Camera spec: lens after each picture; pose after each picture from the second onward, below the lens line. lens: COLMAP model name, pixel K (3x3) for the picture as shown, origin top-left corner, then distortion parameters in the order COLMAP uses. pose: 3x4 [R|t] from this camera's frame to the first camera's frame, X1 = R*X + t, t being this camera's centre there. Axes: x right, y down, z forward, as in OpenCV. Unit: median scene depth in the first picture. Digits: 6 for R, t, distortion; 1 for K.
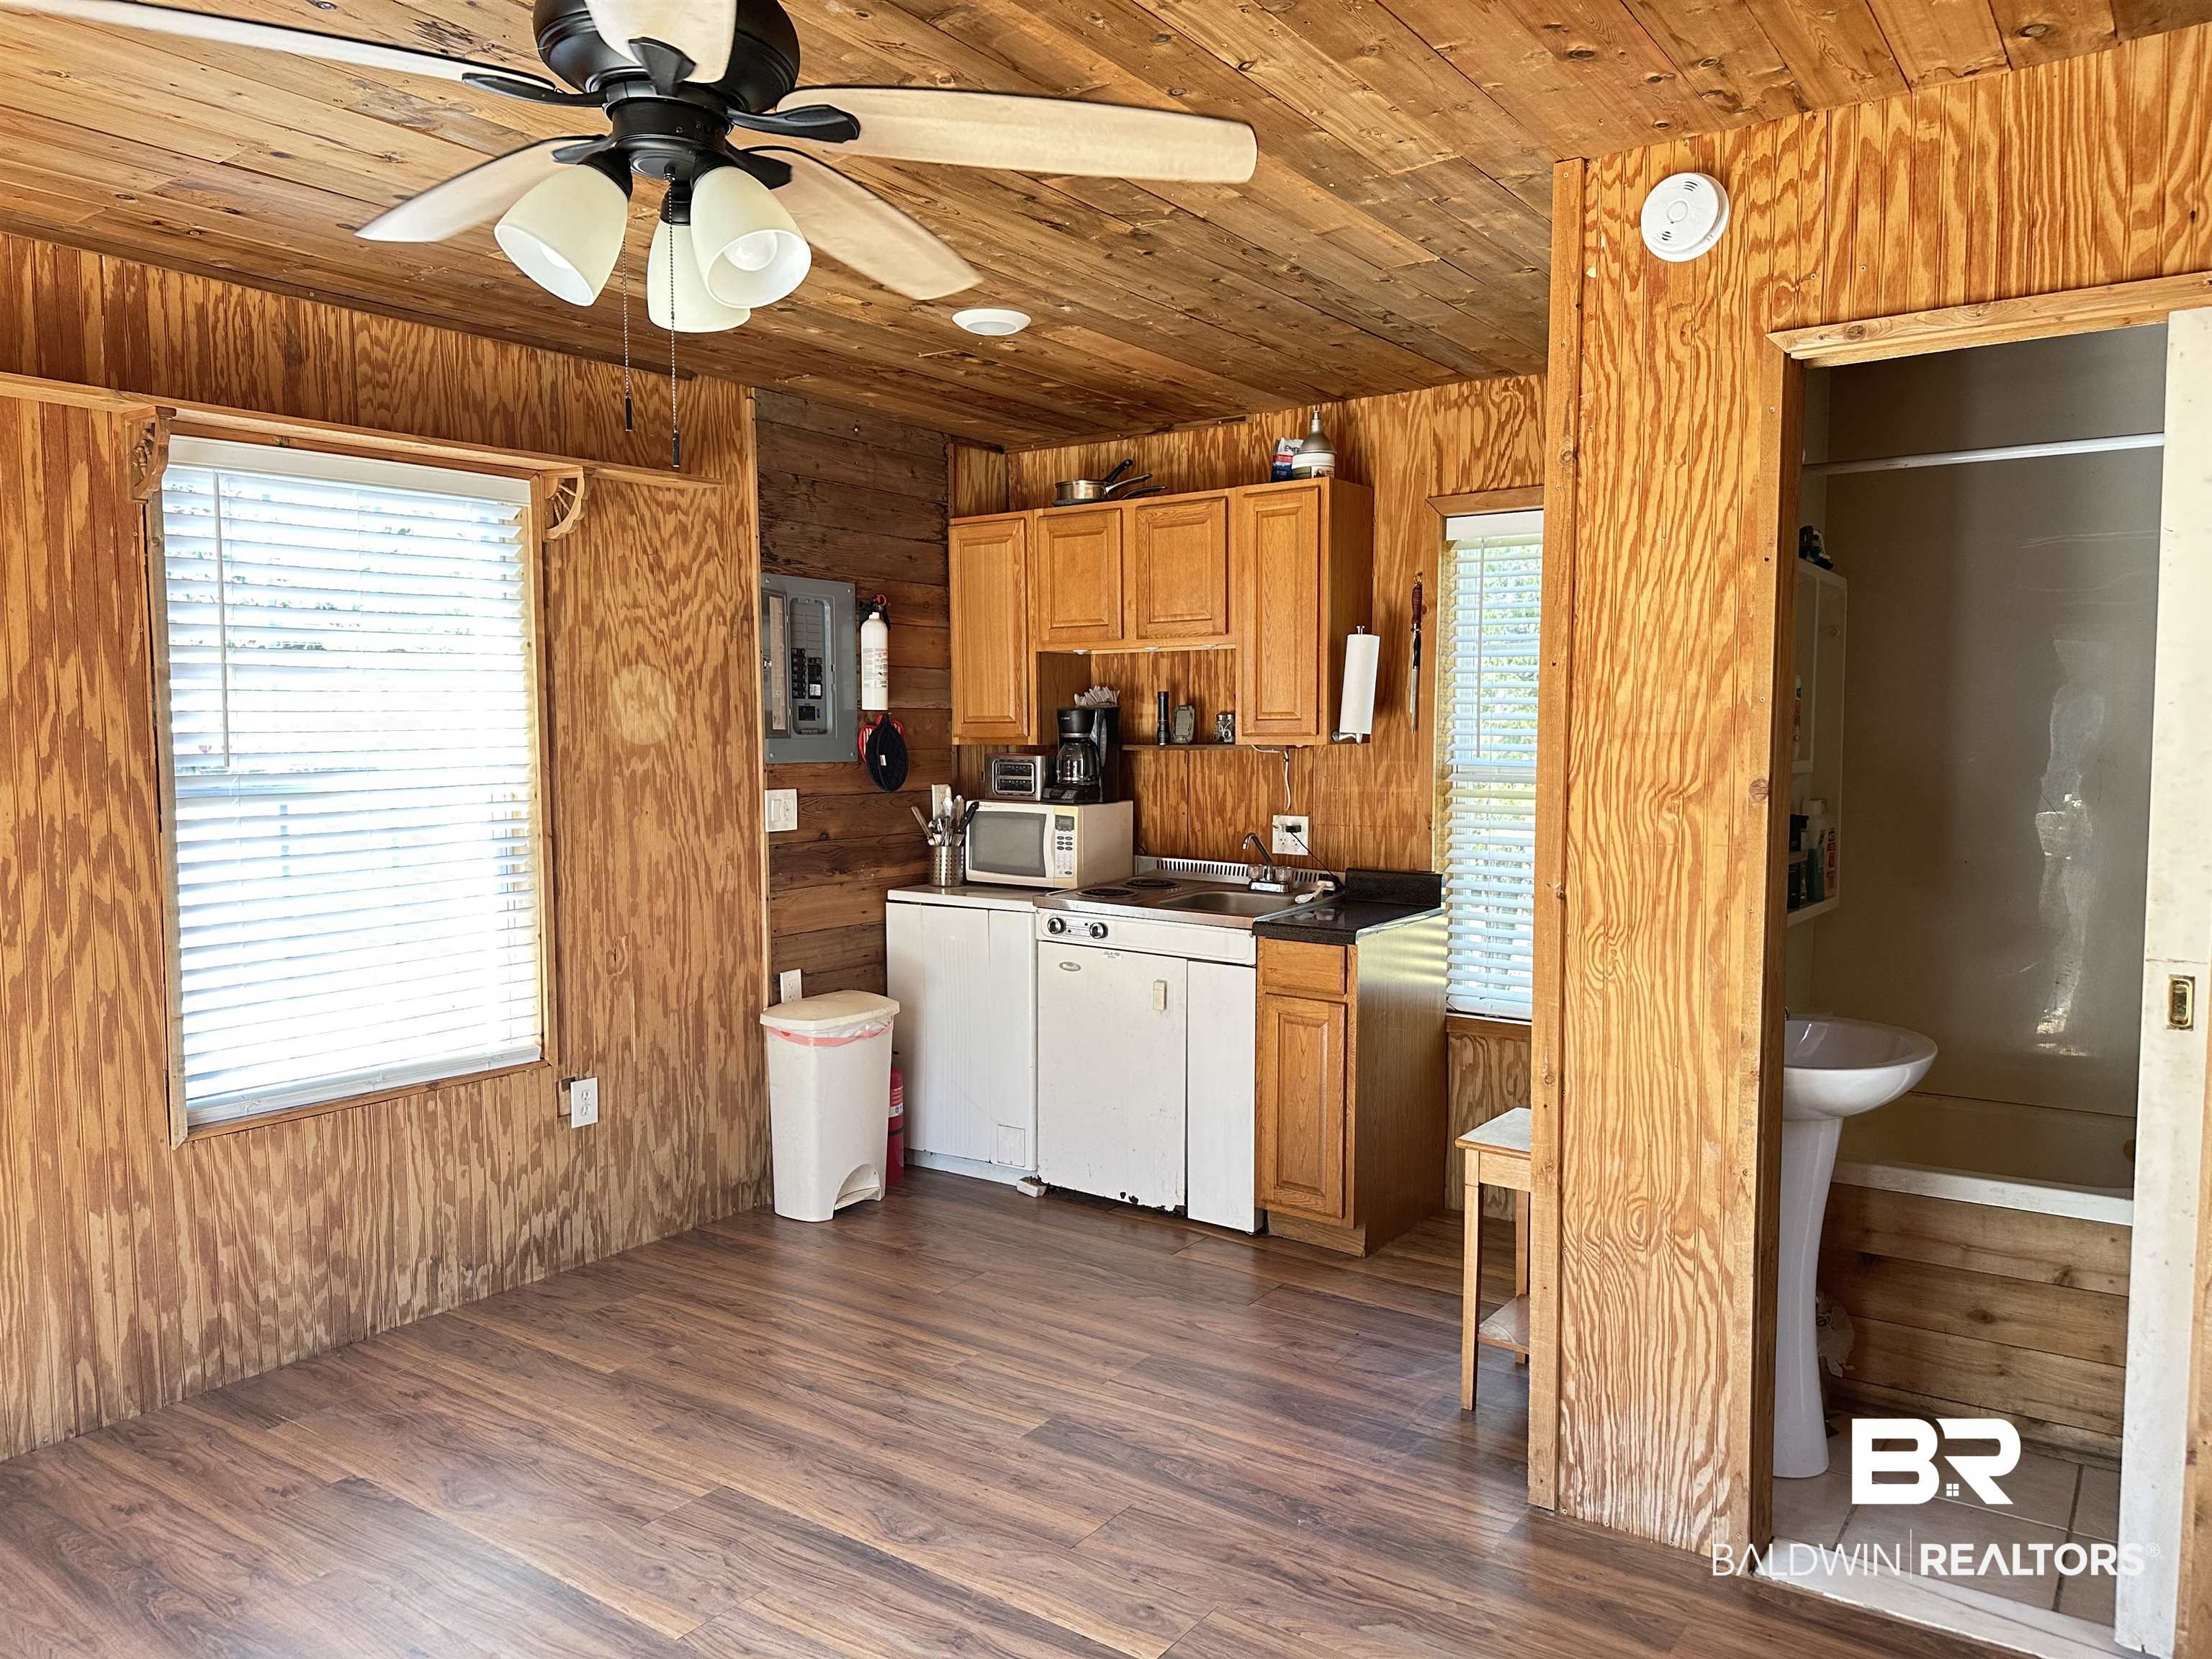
lens RADIAL K [[1538.5, 0, 1106.0], [0, 1538.5, 829.5], [0, 0, 1]] dist [0.160662, -0.312908]
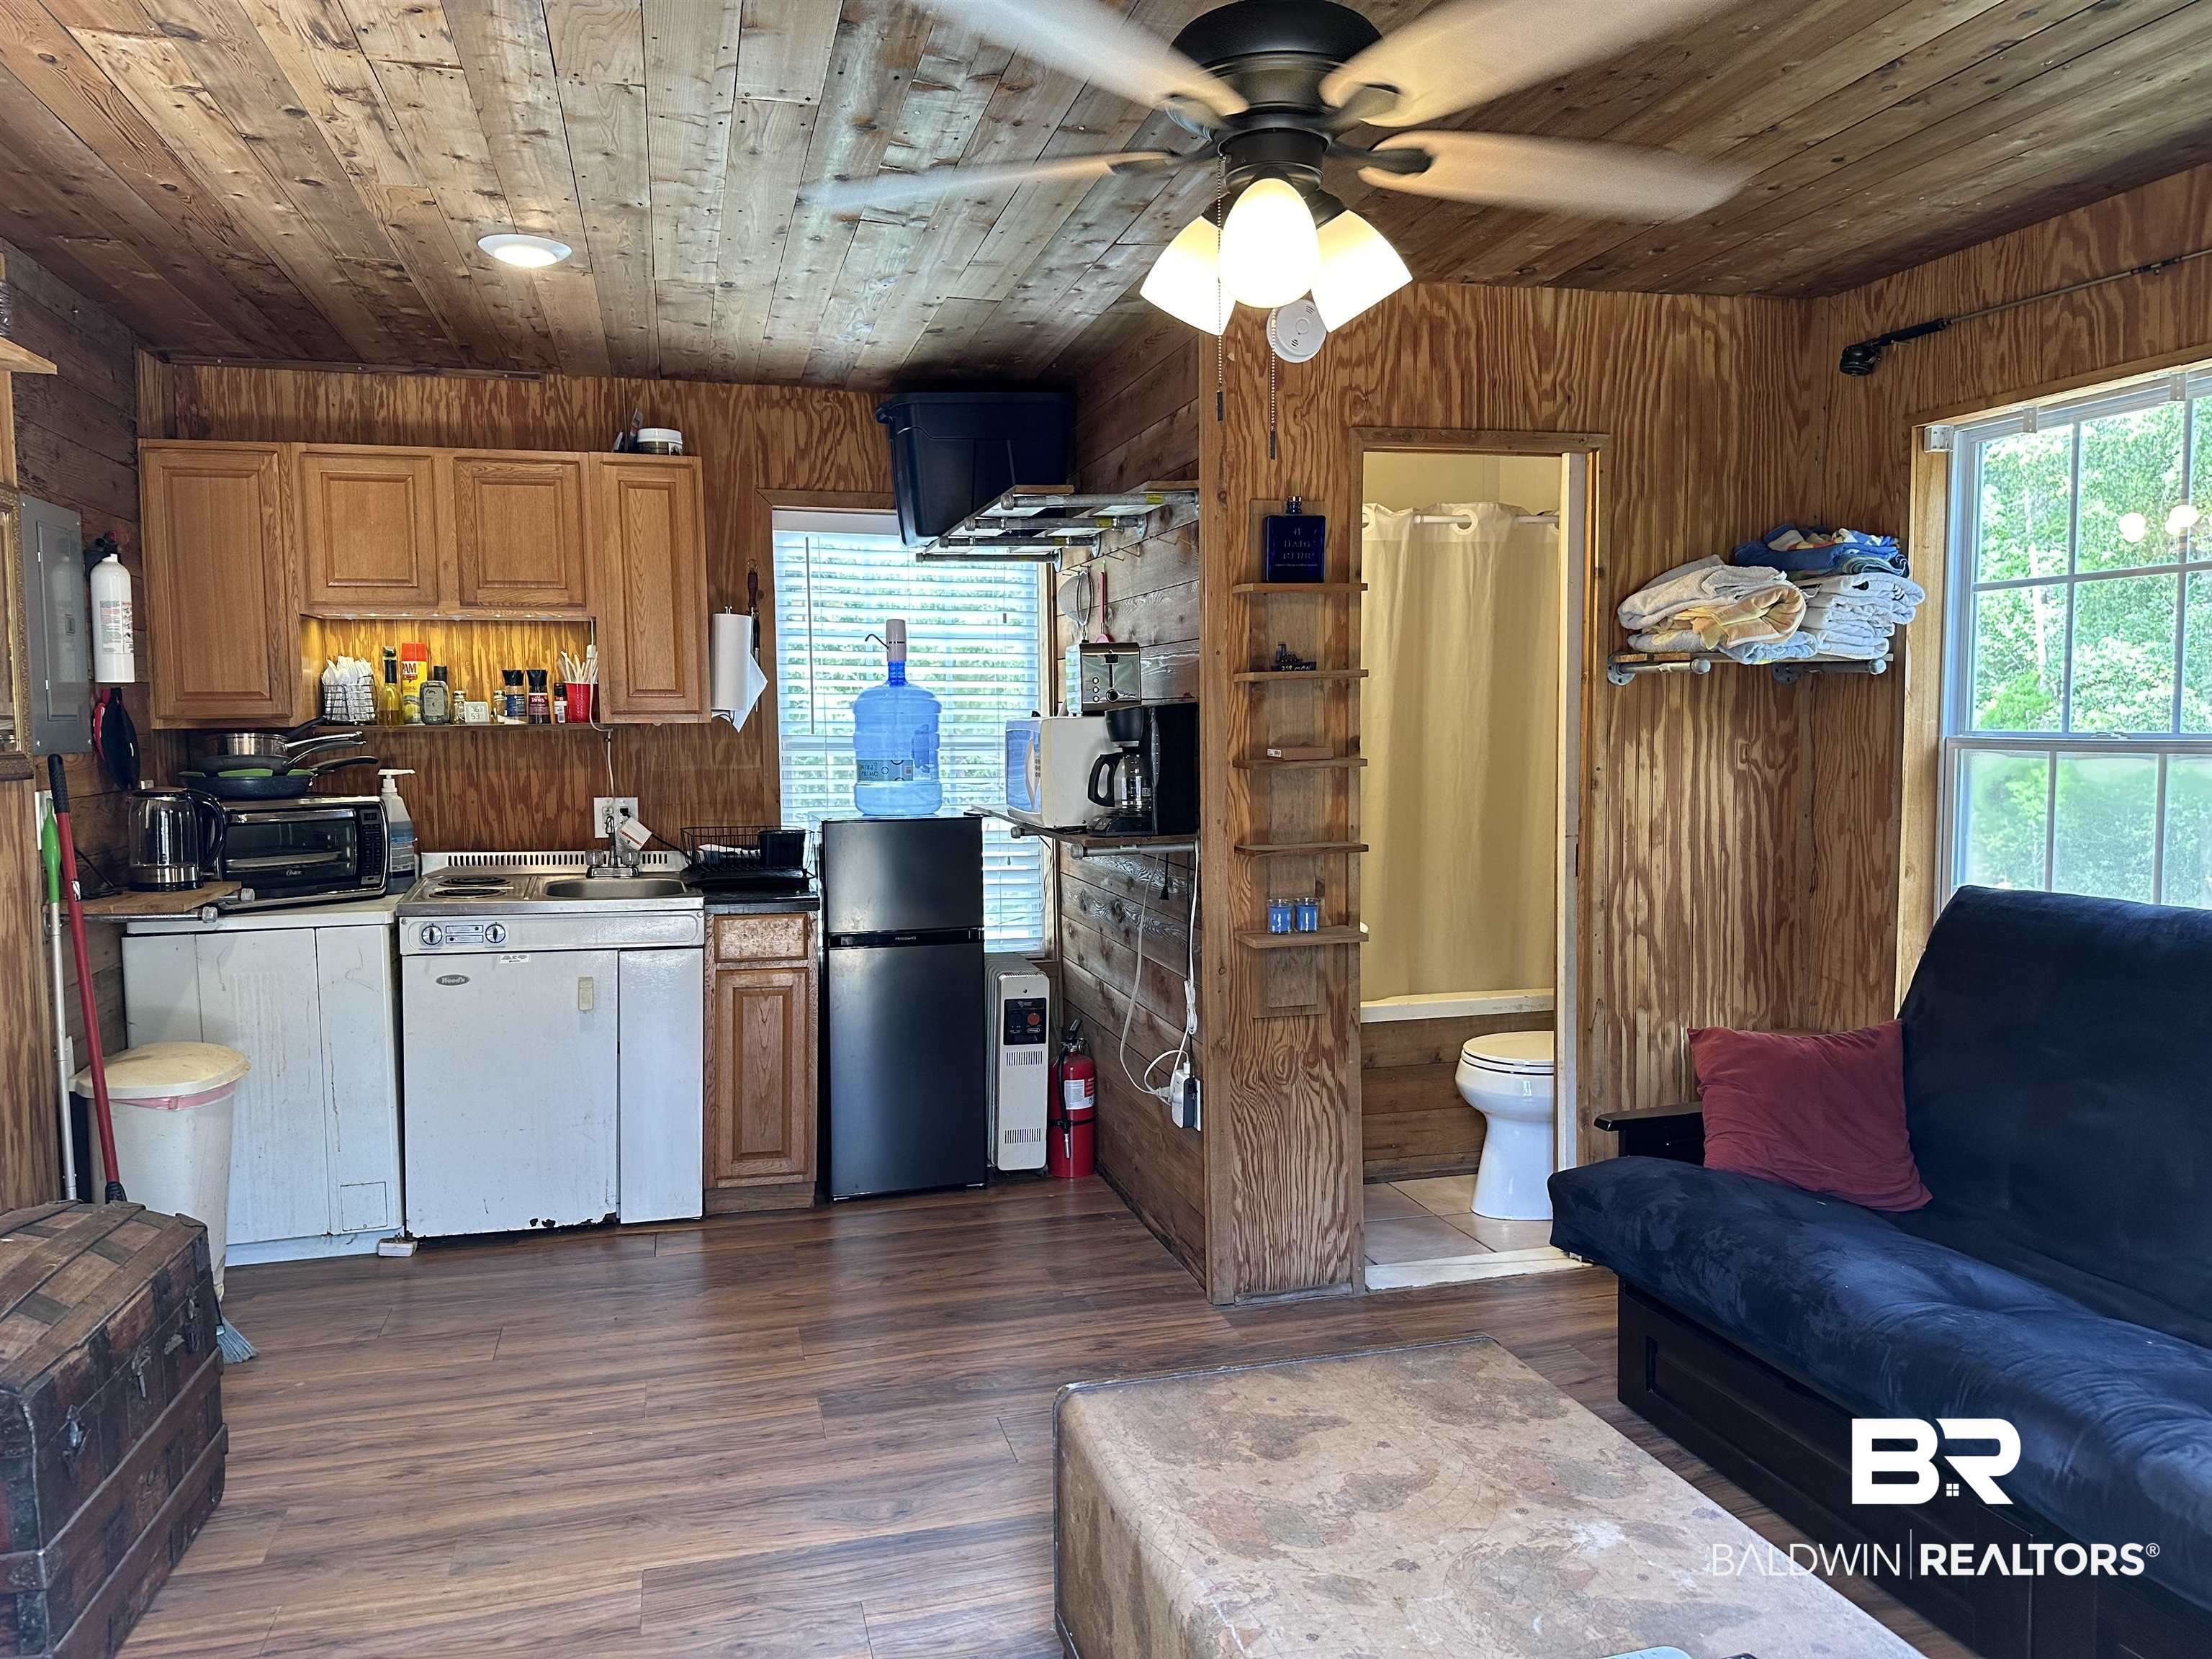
lens RADIAL K [[1559.0, 0, 1099.1], [0, 1559.0, 820.2], [0, 0, 1]] dist [0.066925, -0.084360]
pose [[0.630009, -0.054961, 0.774640, -0.512630], [0.056465, 0.998094, 0.024892, -0.002498], [-0.774532, 0.028058, 0.631912, 0.167037]]
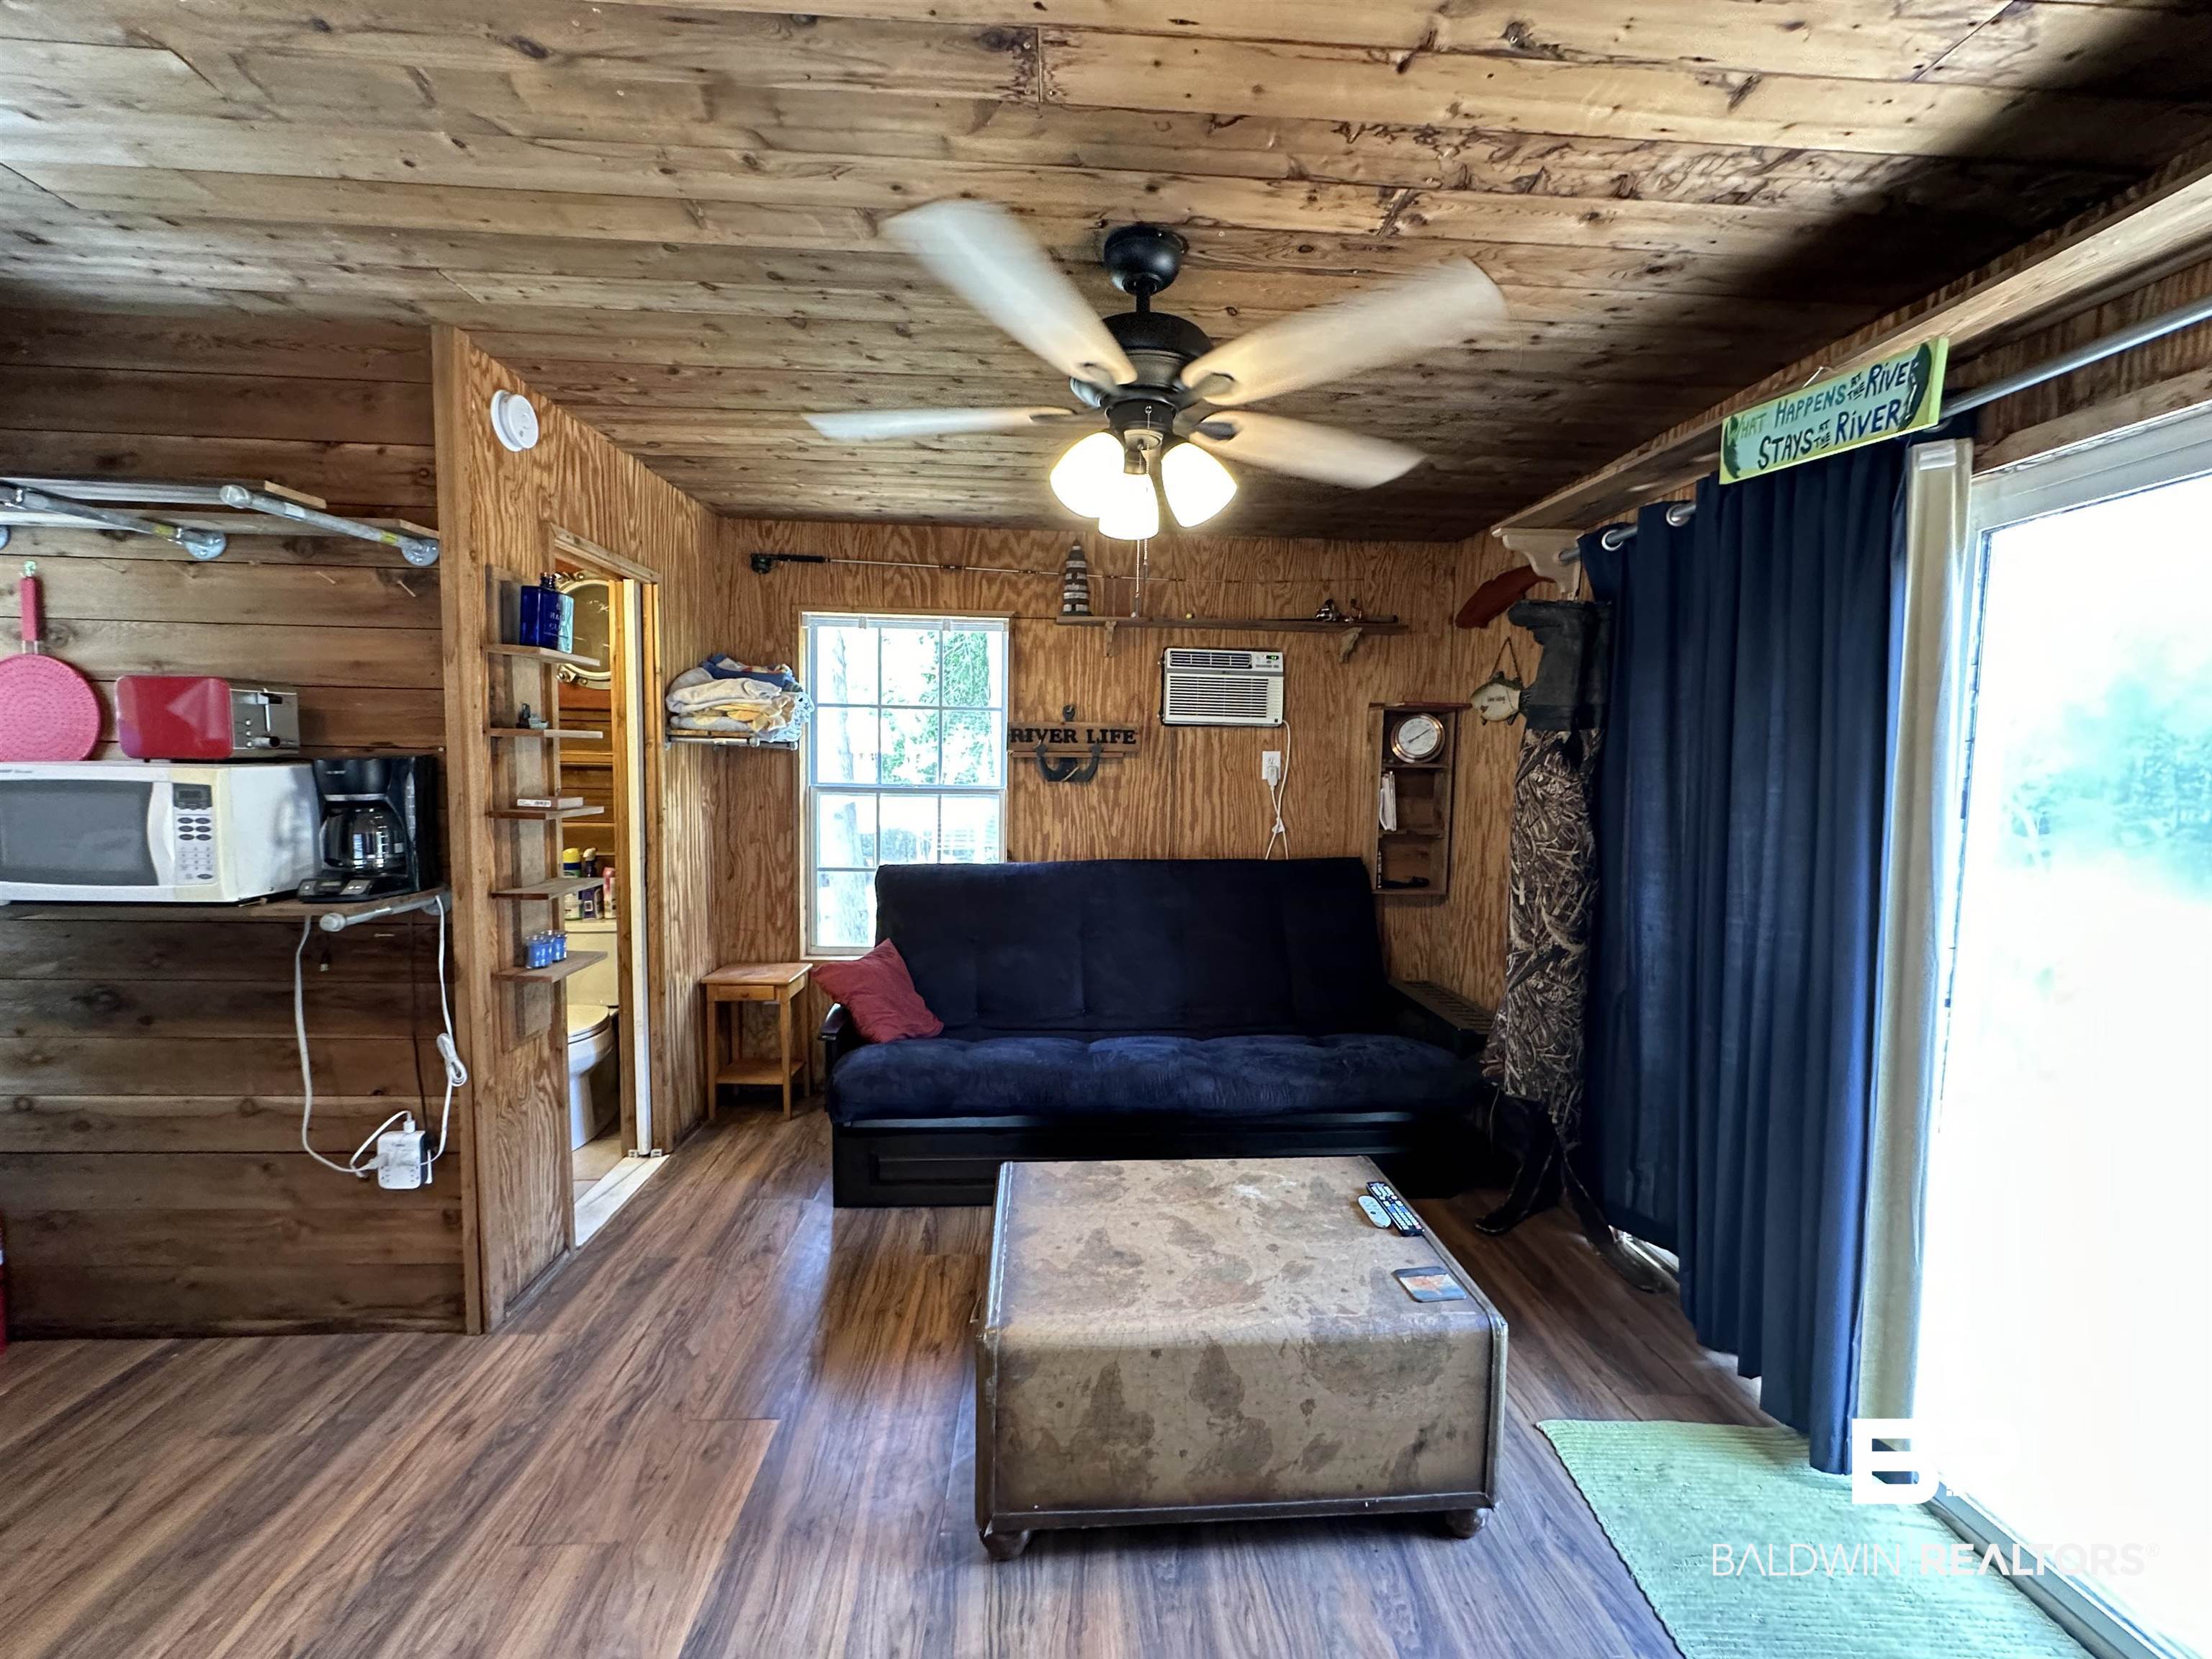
lens RADIAL K [[888.2, 0, 1104.9], [0, 888.2, 824.2], [0, 0, 1]] dist [-0.001908, 0.001158]
pose [[-0.629259, -0.057155, 0.775091, -0.420405], [0.033469, 0.994374, 0.100496, -0.041841], [-0.776475, 0.089179, -0.623806, 0.689233]]
